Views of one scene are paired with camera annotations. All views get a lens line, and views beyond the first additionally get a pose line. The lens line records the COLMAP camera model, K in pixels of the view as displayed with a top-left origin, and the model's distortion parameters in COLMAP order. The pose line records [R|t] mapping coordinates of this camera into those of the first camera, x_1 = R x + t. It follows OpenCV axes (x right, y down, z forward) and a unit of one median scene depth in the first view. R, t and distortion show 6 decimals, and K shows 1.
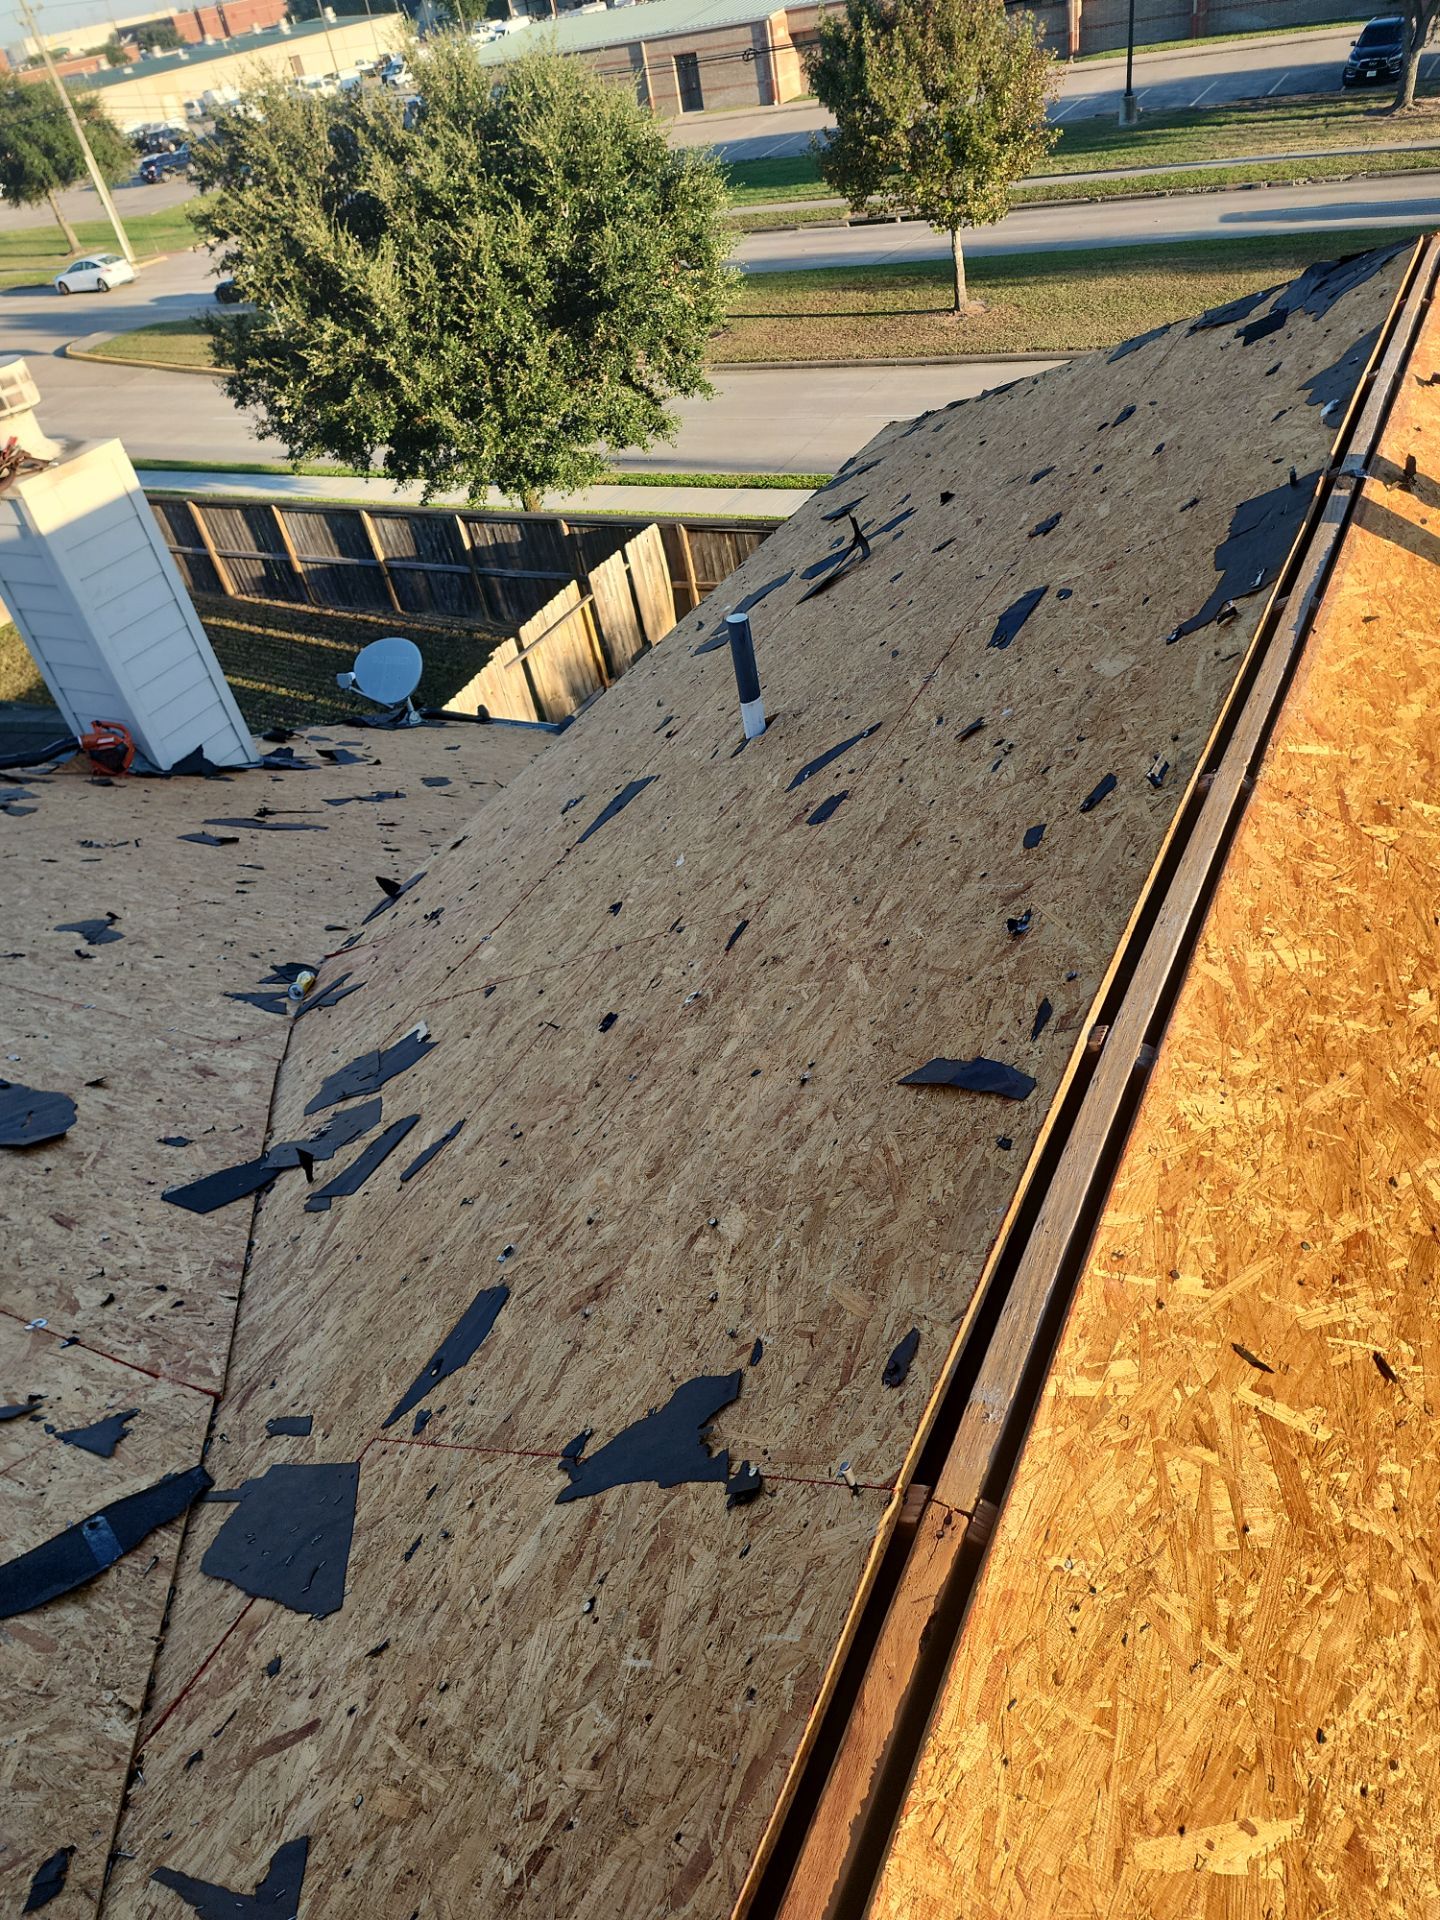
lens RADIAL K [[1307.7, 0, 720.0], [0, 1307.7, 960.0], [0, 0, 1]] dist [0.081301, -0.066586]
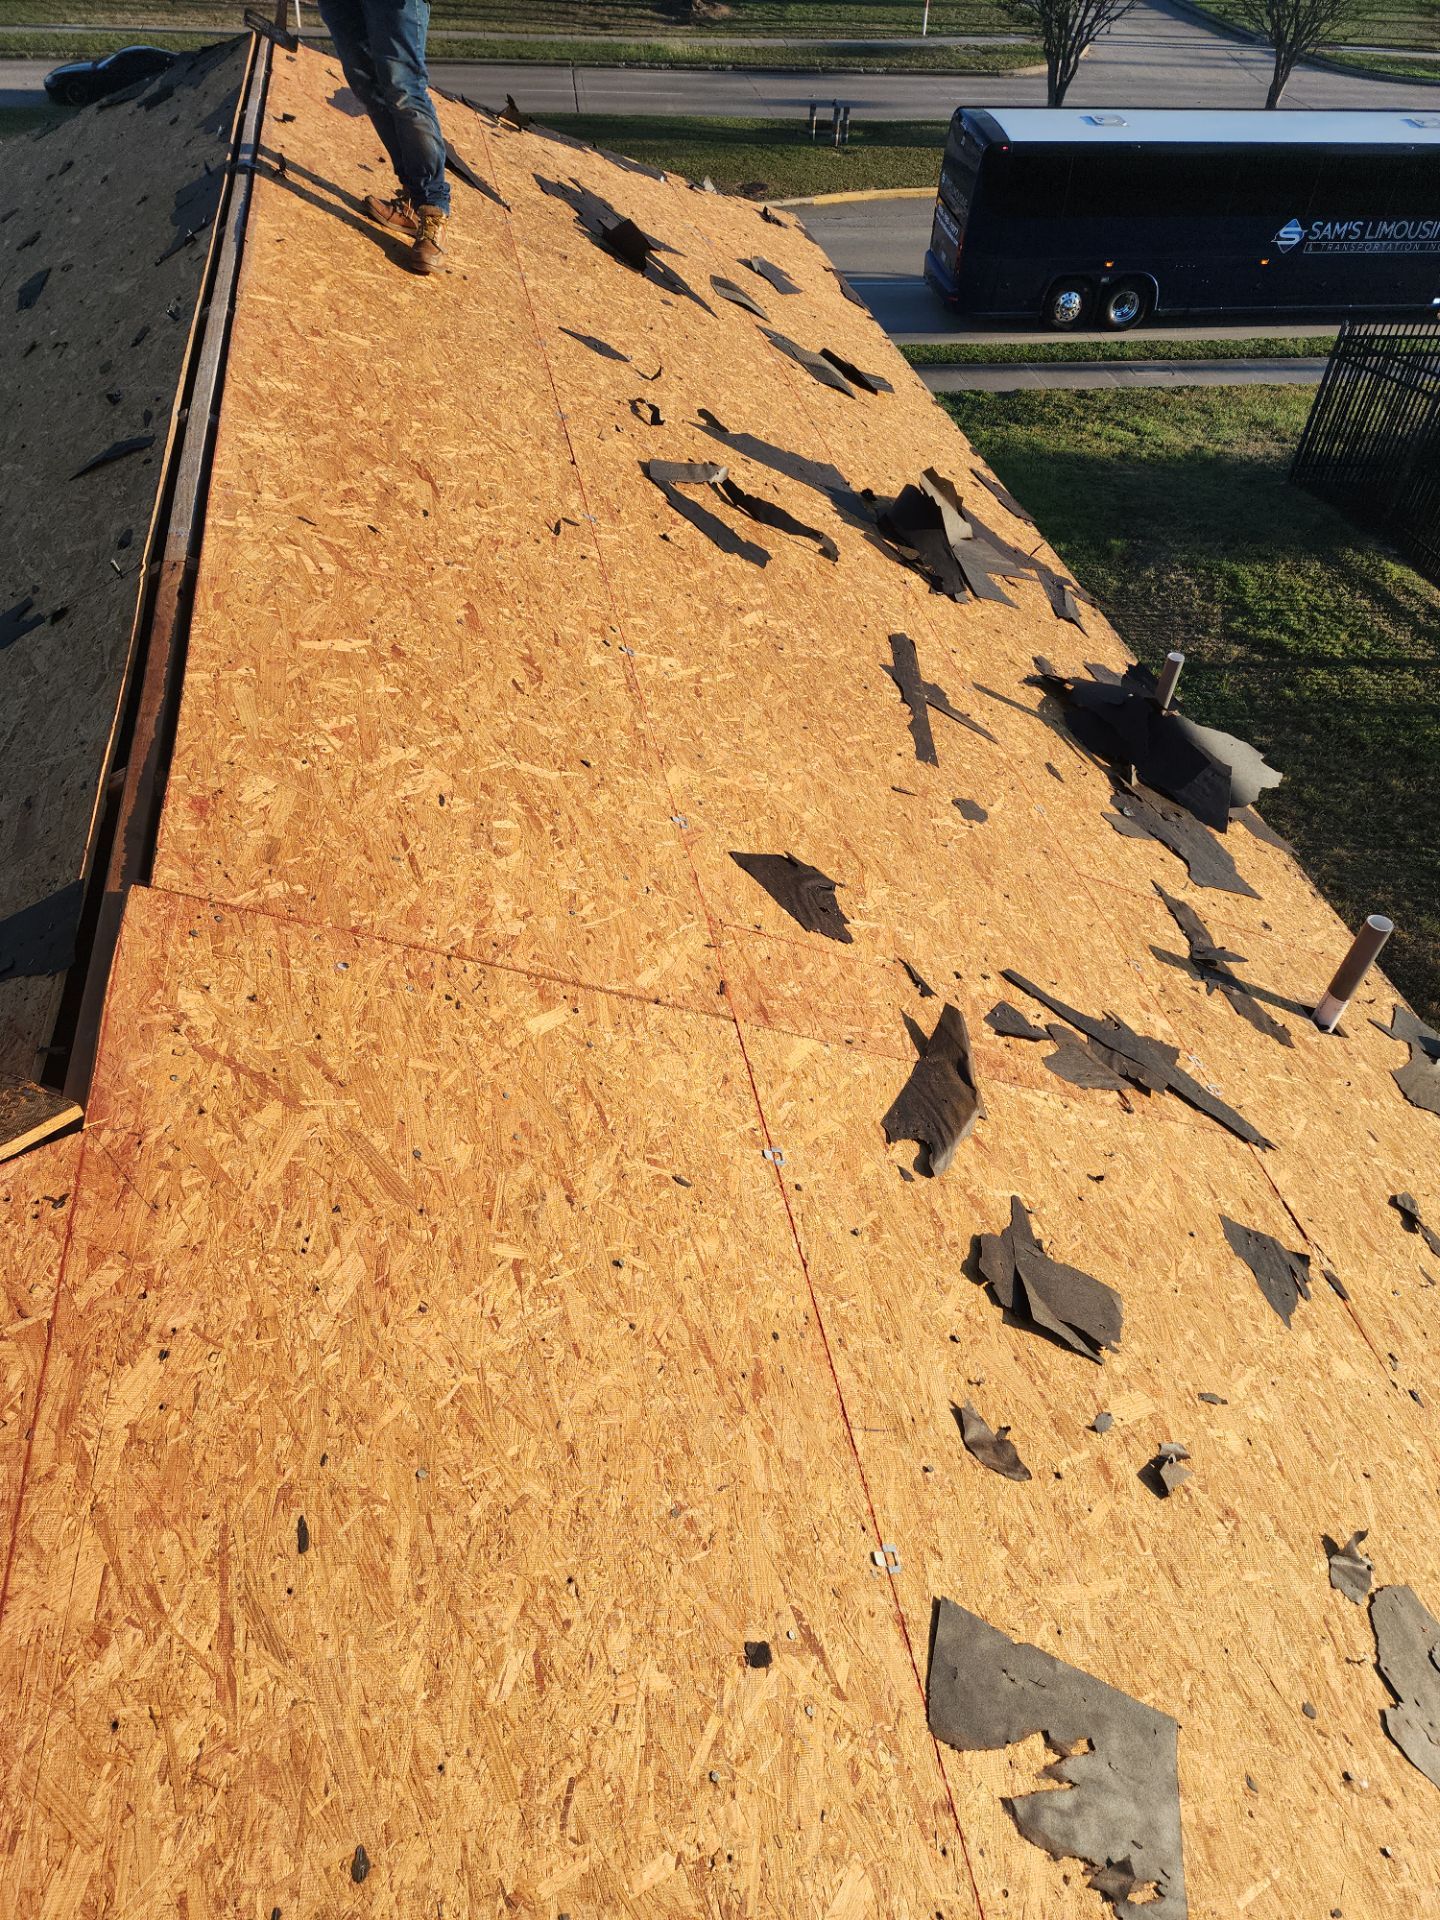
lens RADIAL K [[1307.7, 0, 720.0], [0, 1307.7, 960.0], [0, 0, 1]] dist [0.081301, -0.066586]
pose [[0.767066, -0.290953, 0.571800, -0.171879], [0.260395, 0.955734, 0.136994, 0.314706], [-0.586348, 0.043811, 0.808874, -0.355142]]
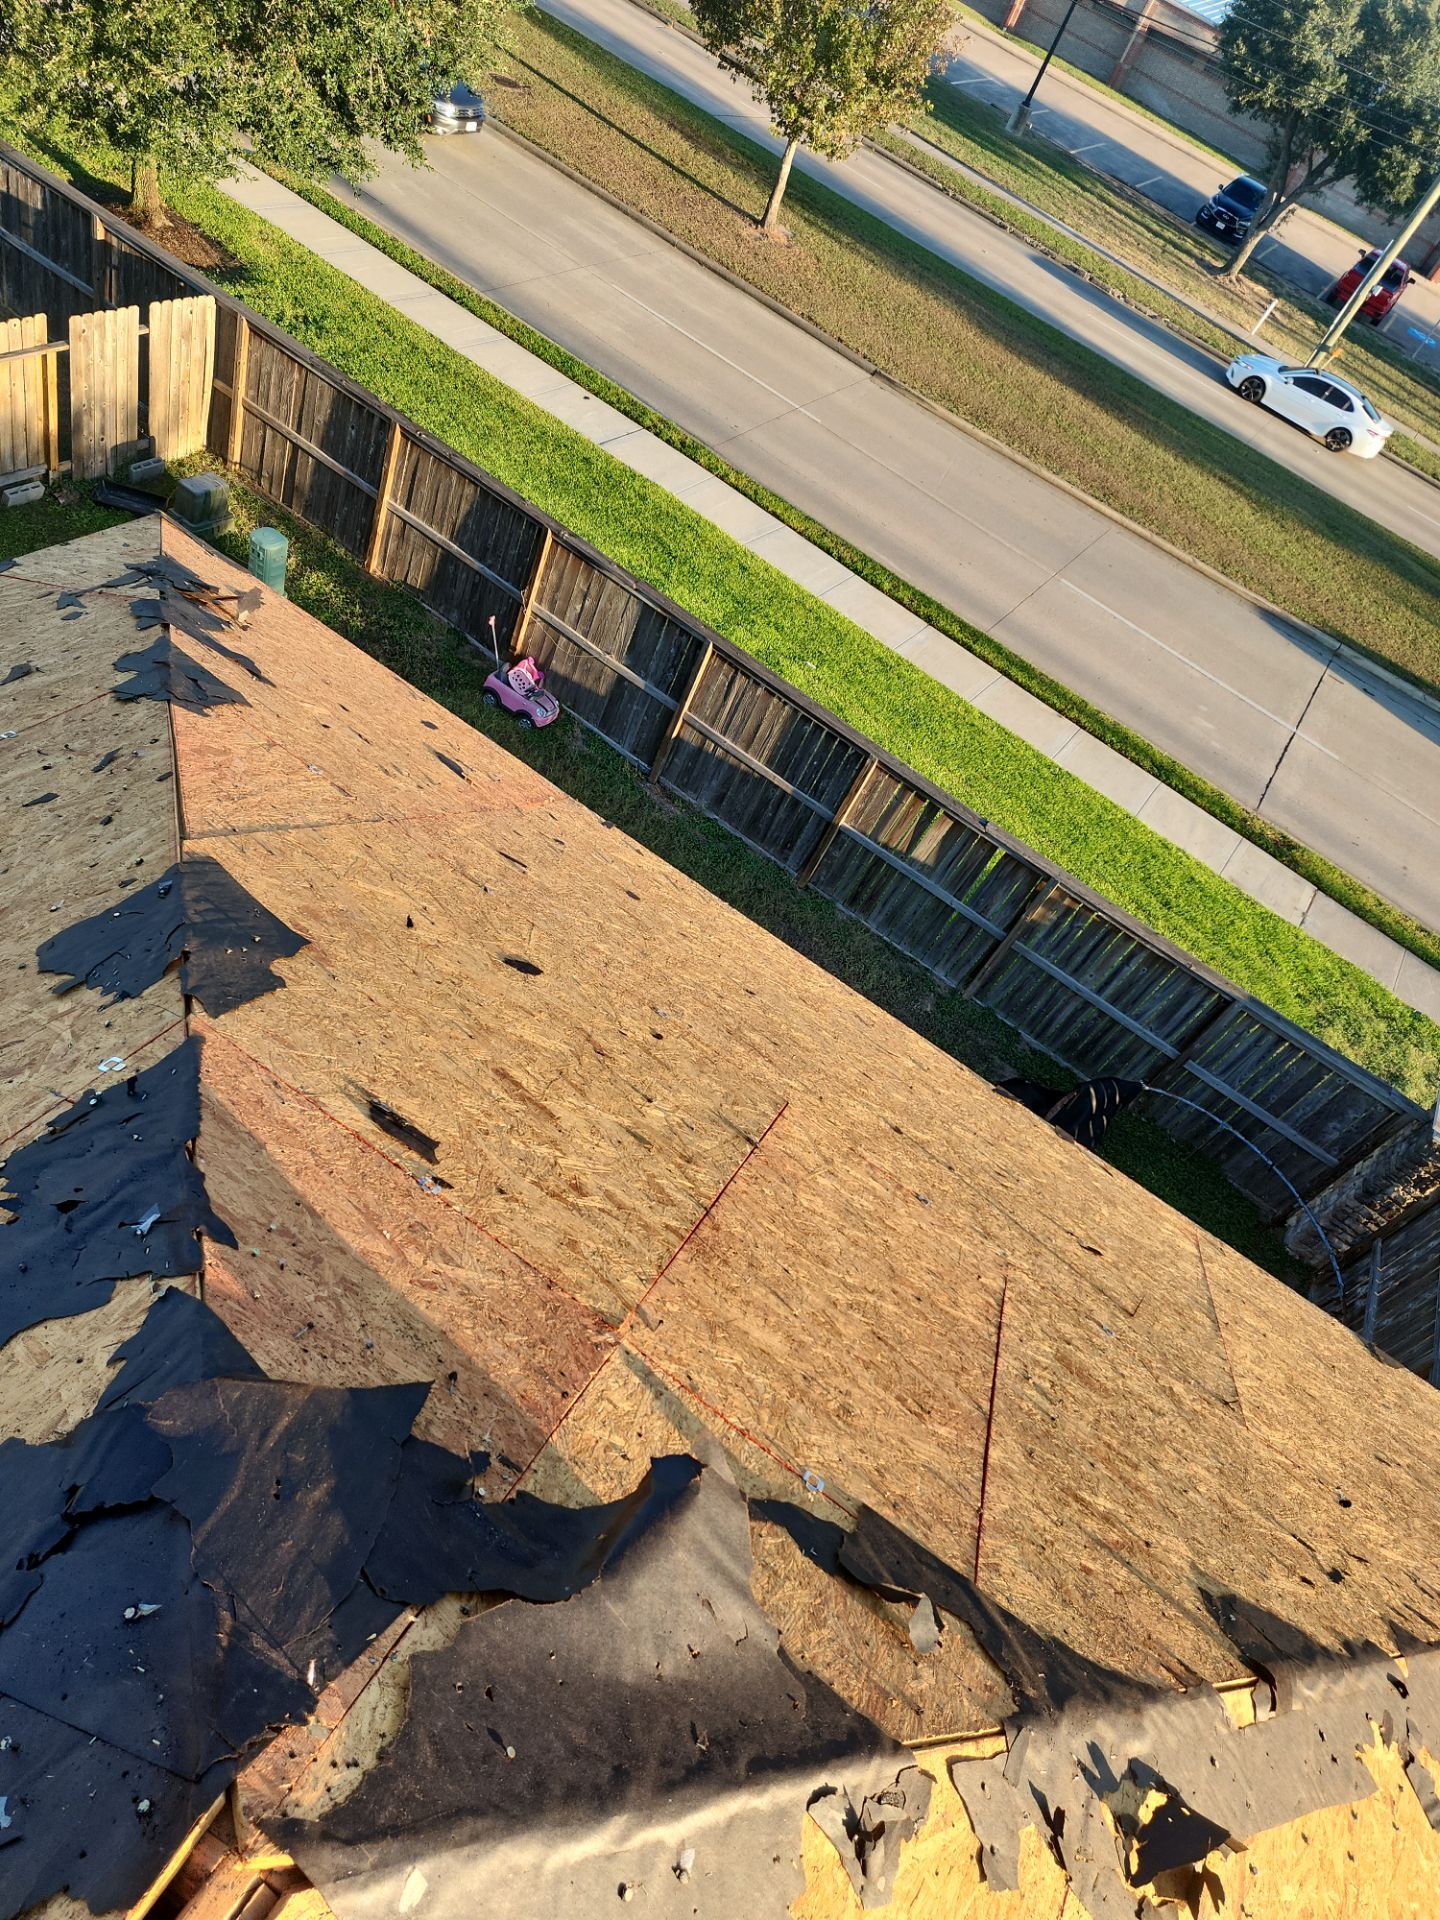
lens RADIAL K [[1307.7, 0, 720.0], [0, 1307.7, 960.0], [0, 0, 1]] dist [0.081301, -0.066586]
pose [[0.866673, 0.372938, 0.331354, 0.050668], [-0.410502, 0.910550, 0.048867, -0.085844], [-0.283490, -0.178373, 0.942240, 0.089568]]
